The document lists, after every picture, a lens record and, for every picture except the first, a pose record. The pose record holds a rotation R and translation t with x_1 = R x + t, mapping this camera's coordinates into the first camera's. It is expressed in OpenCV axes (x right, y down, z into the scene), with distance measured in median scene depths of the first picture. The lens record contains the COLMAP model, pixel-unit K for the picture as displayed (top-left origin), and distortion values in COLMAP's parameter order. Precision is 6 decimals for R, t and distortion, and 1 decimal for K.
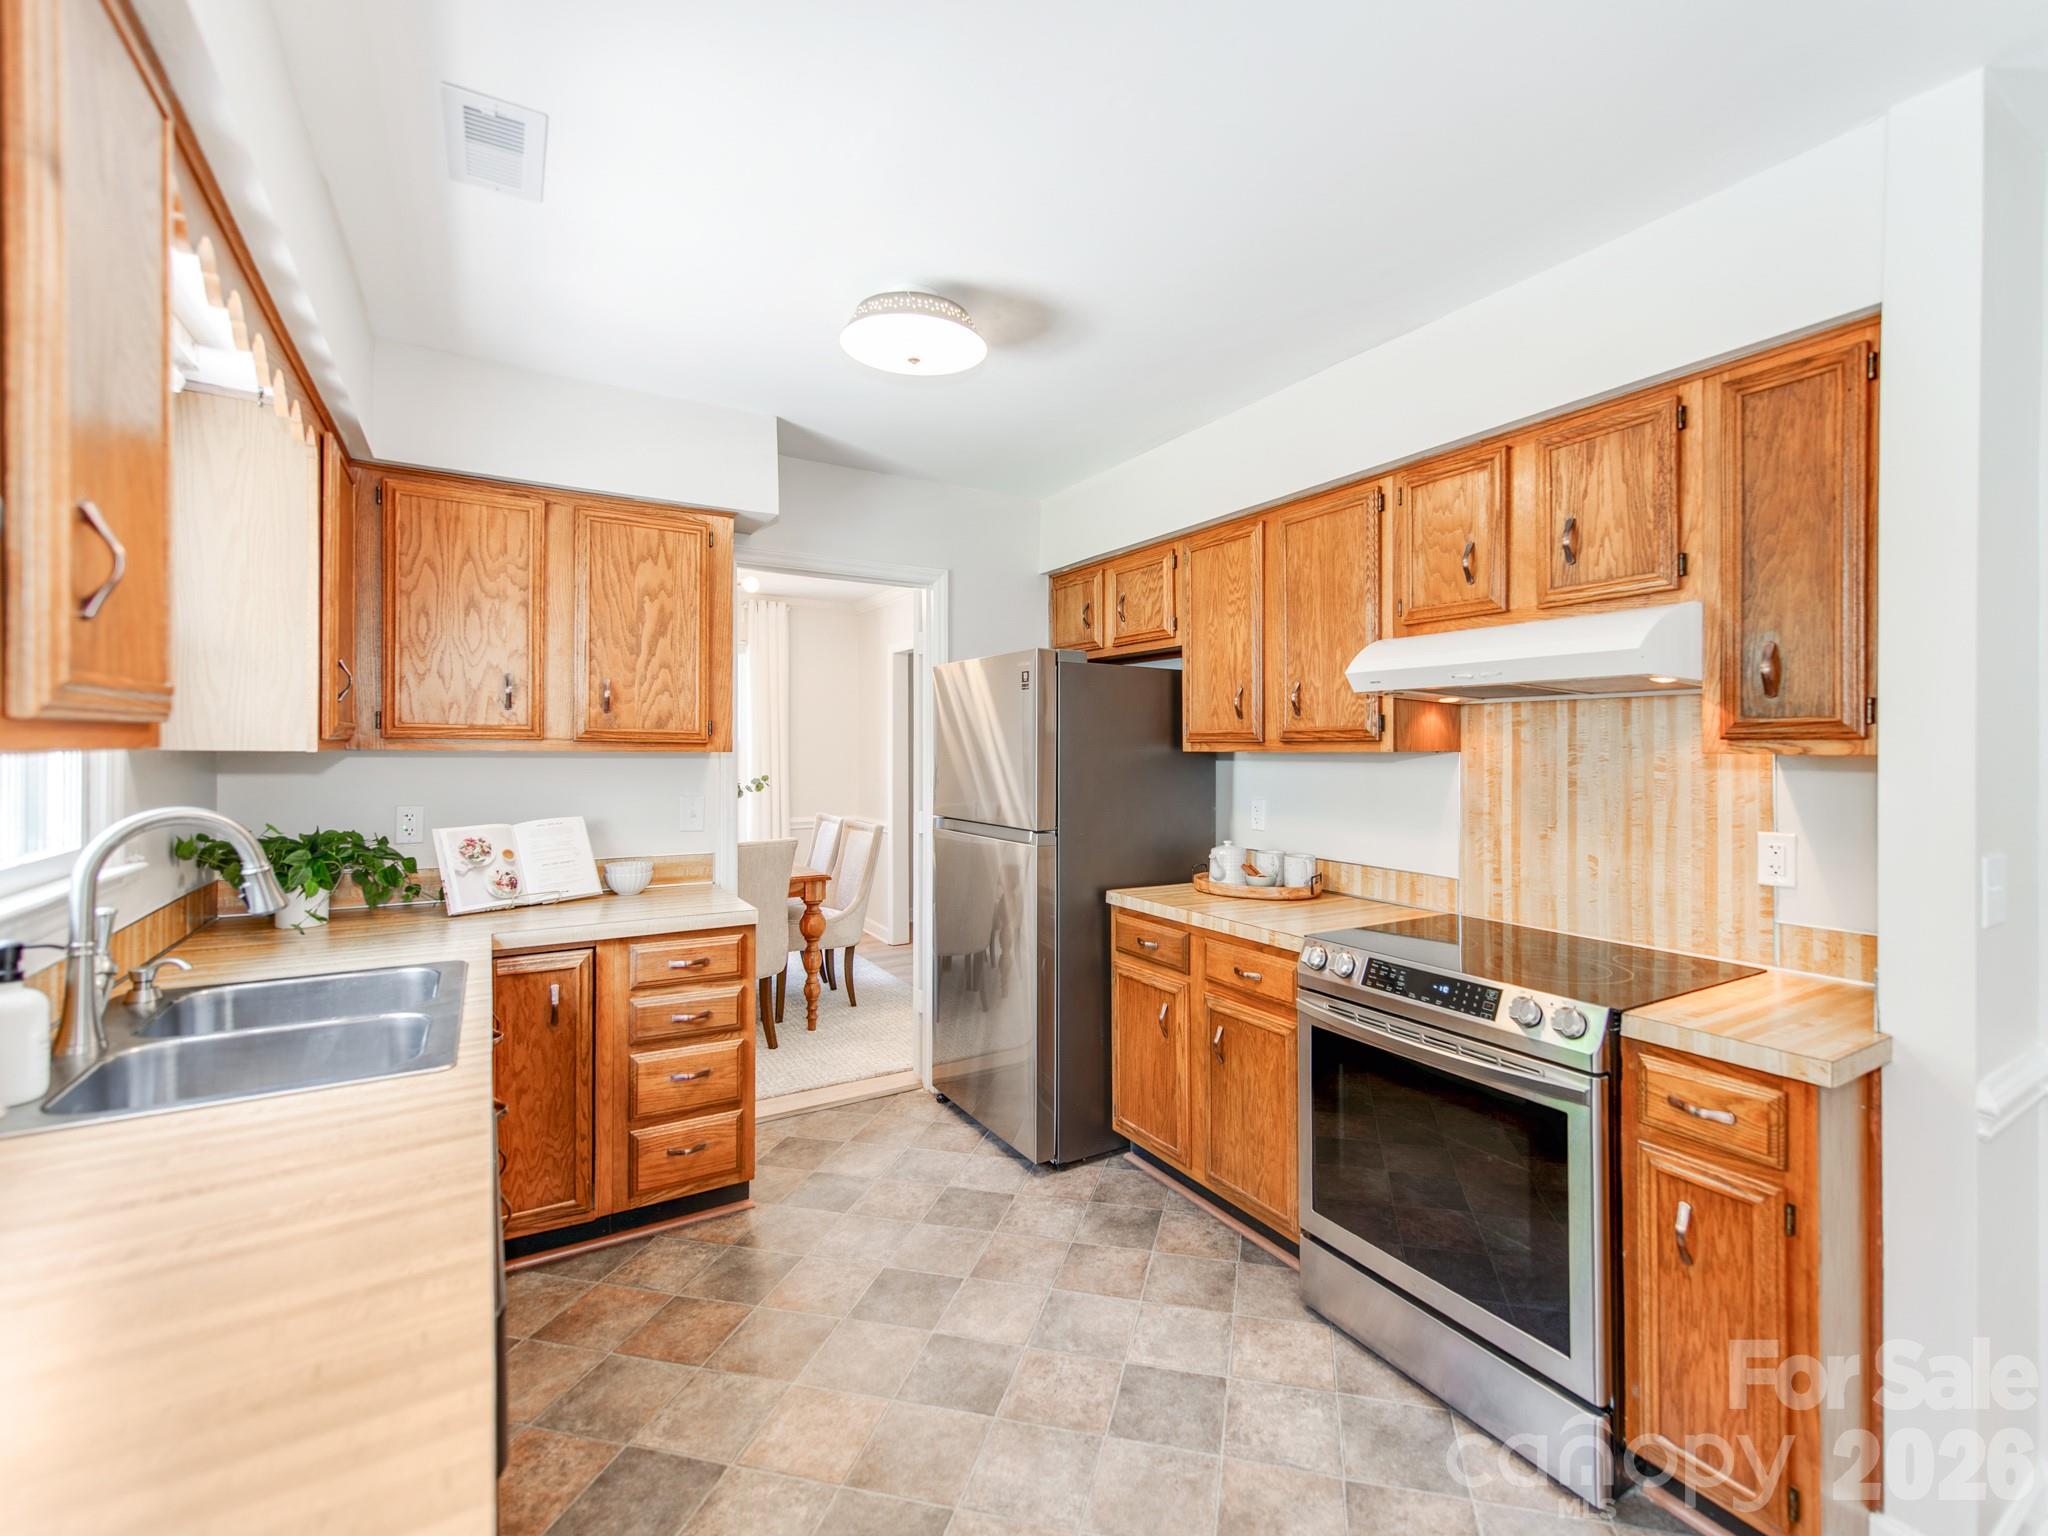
lens RADIAL K [[876.8, 0, 1008.2], [0, 876.8, 754.1], [0, 0, 1]] dist [0.017268, 0.000179]
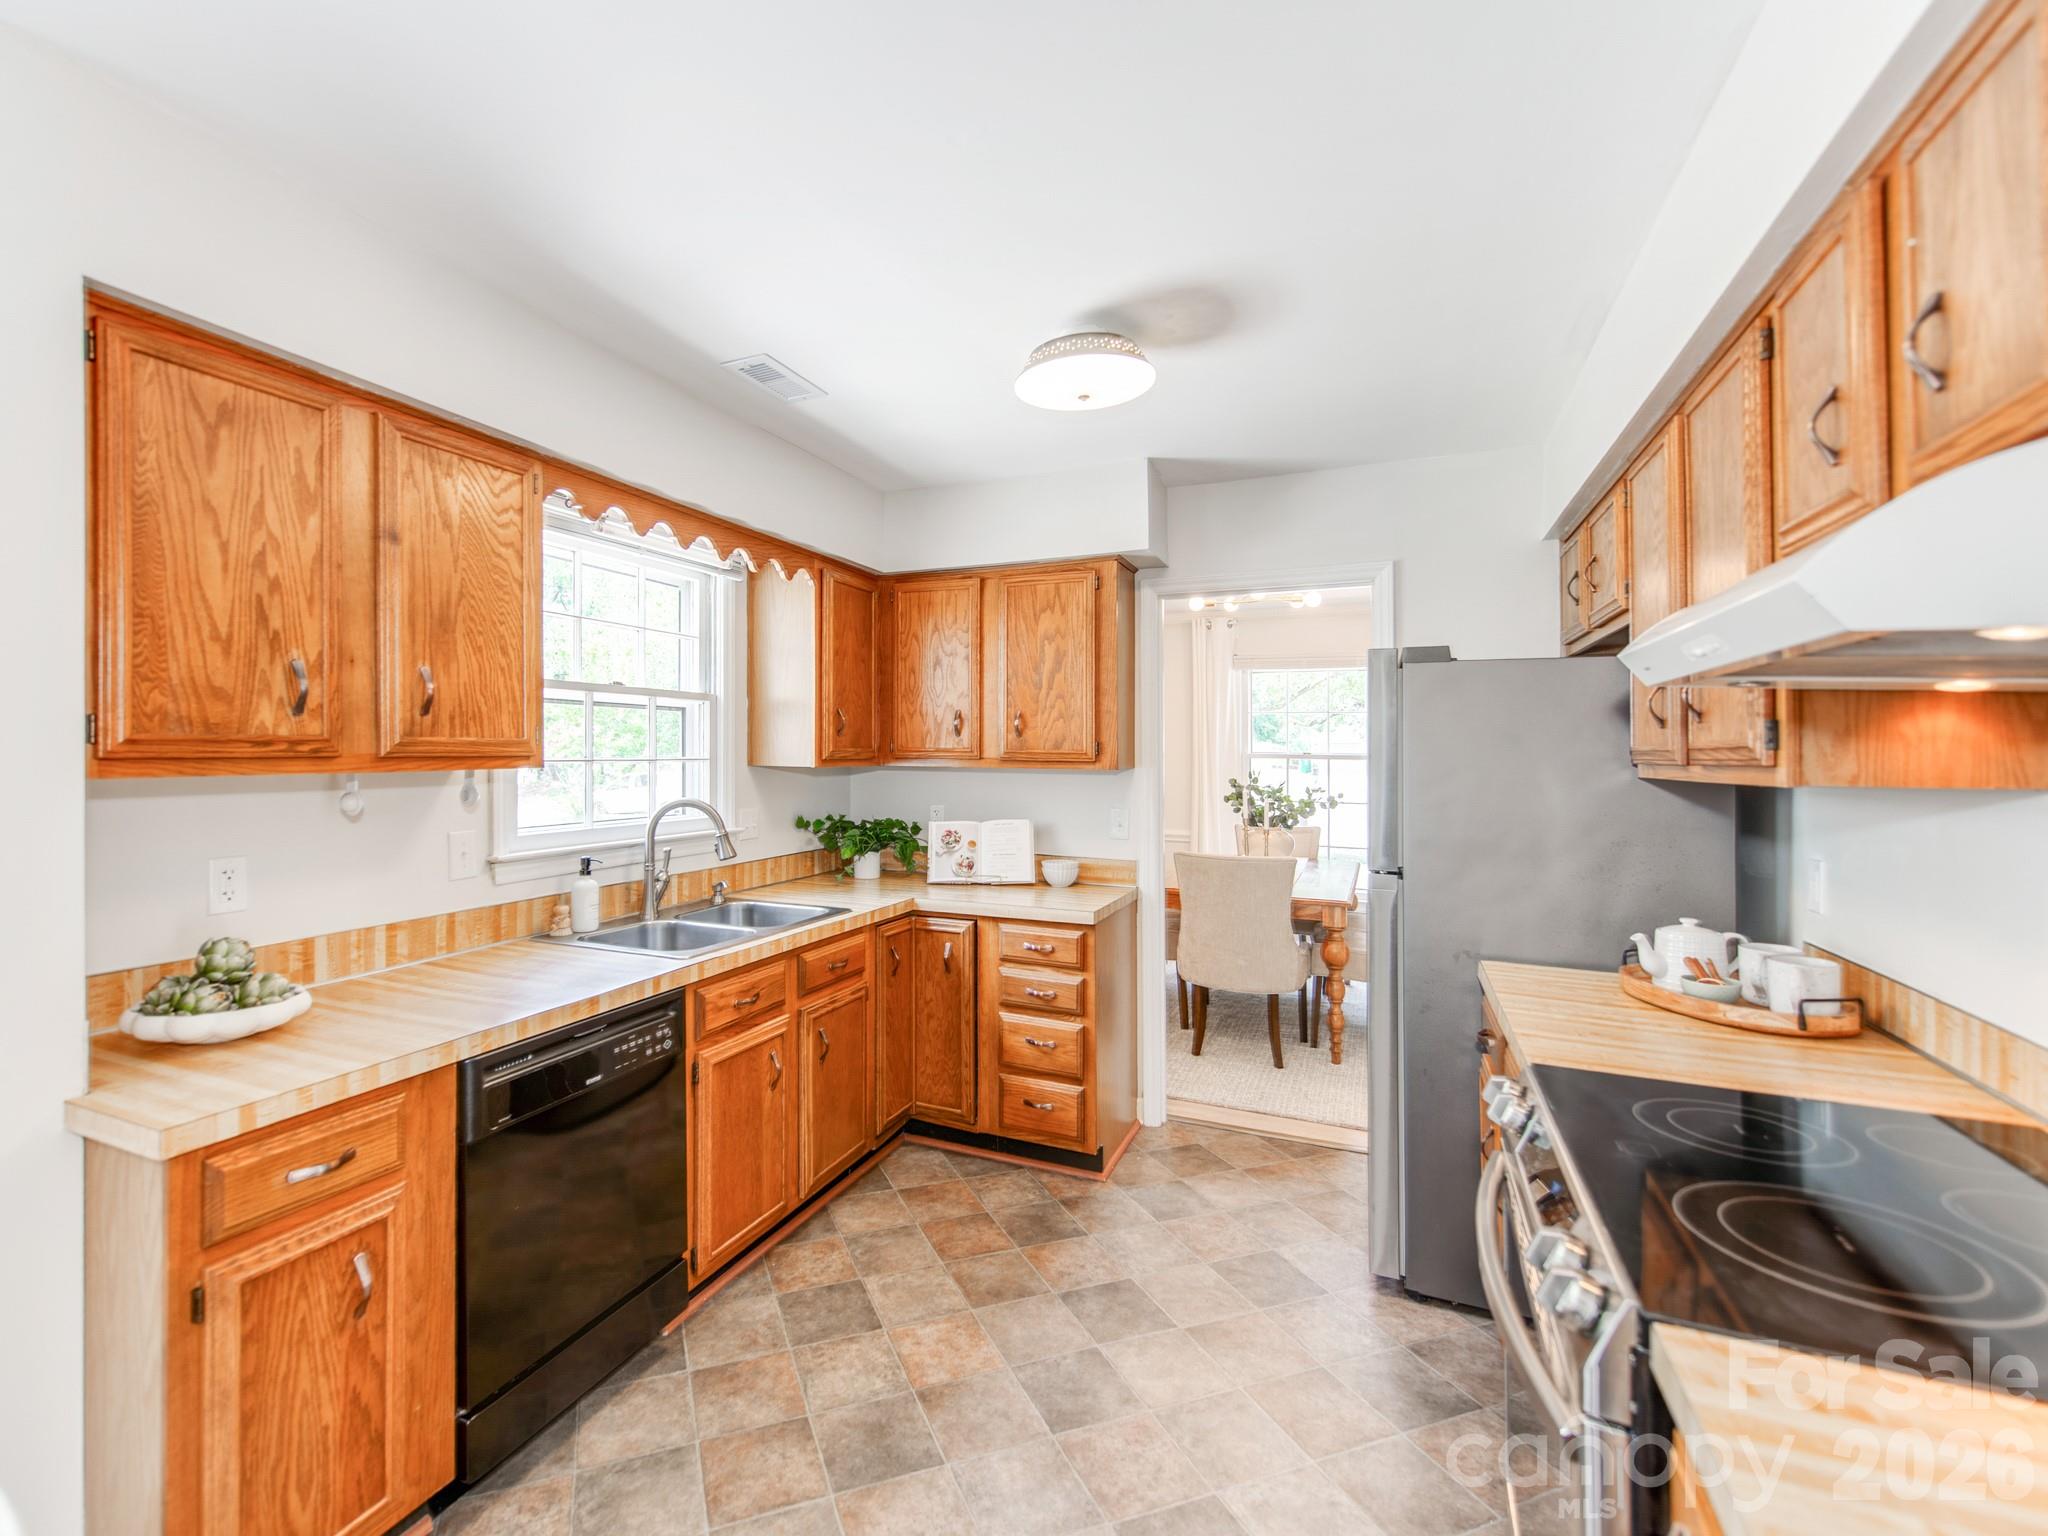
lens RADIAL K [[876.8, 0, 1014.9], [0, 876.8, 759.1], [0, 0, 1]] dist [0.017268, 0.000179]
pose [[0.597435, 0.001958, -0.801915, 0.553657], [-0.009055, 0.999950, -0.004305, -0.010993], [0.801866, 0.009834, 0.597423, 0.258187]]
